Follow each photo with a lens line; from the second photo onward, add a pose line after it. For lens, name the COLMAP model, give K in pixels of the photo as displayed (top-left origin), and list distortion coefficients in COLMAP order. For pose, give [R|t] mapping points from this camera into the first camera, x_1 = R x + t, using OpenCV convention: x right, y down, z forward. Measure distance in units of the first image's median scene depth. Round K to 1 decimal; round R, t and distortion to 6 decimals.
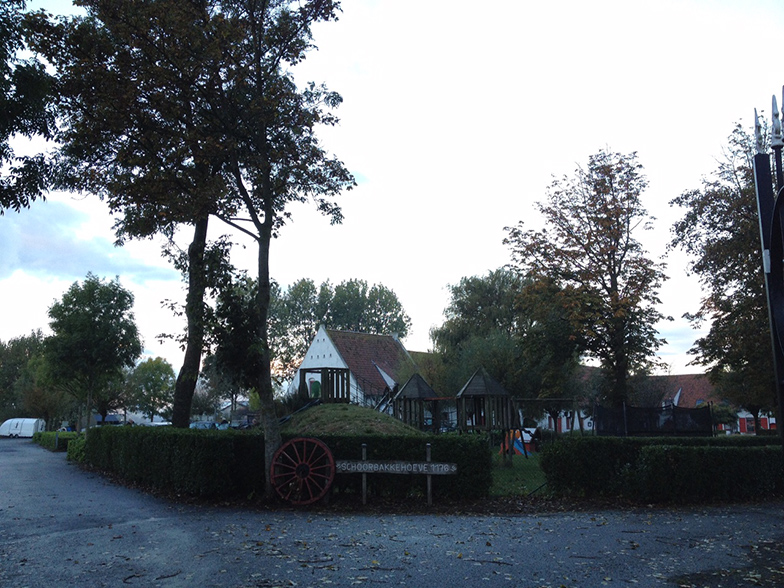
lens RADIAL K [[734.4, 0, 390.5], [0, 734.4, 291.7], [0, 0, 1]] dist [0.132604, -0.237080]
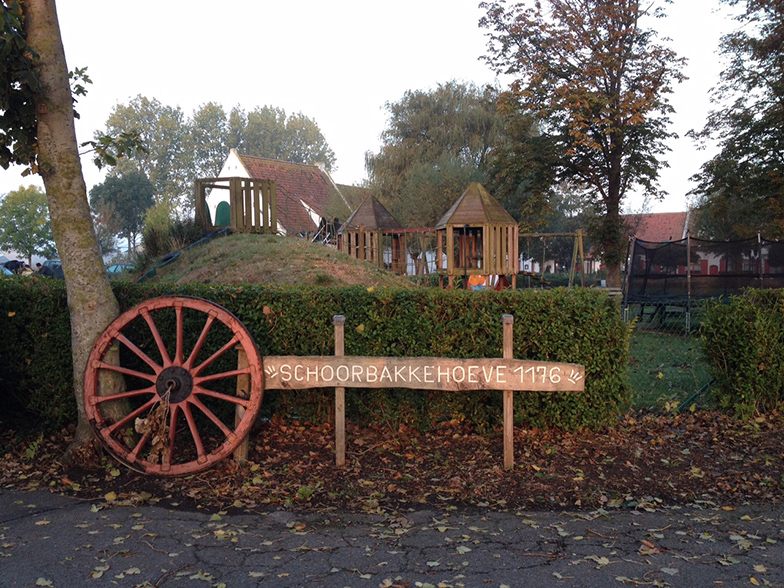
lens RADIAL K [[734.4, 0, 390.5], [0, 734.4, 291.7], [0, 0, 1]] dist [0.132604, -0.237080]
pose [[0.993650, -0.002131, 0.112497, -0.018745], [-0.021406, 0.977979, 0.207604, 0.041431], [-0.110462, -0.208694, 0.971723, 0.226935]]
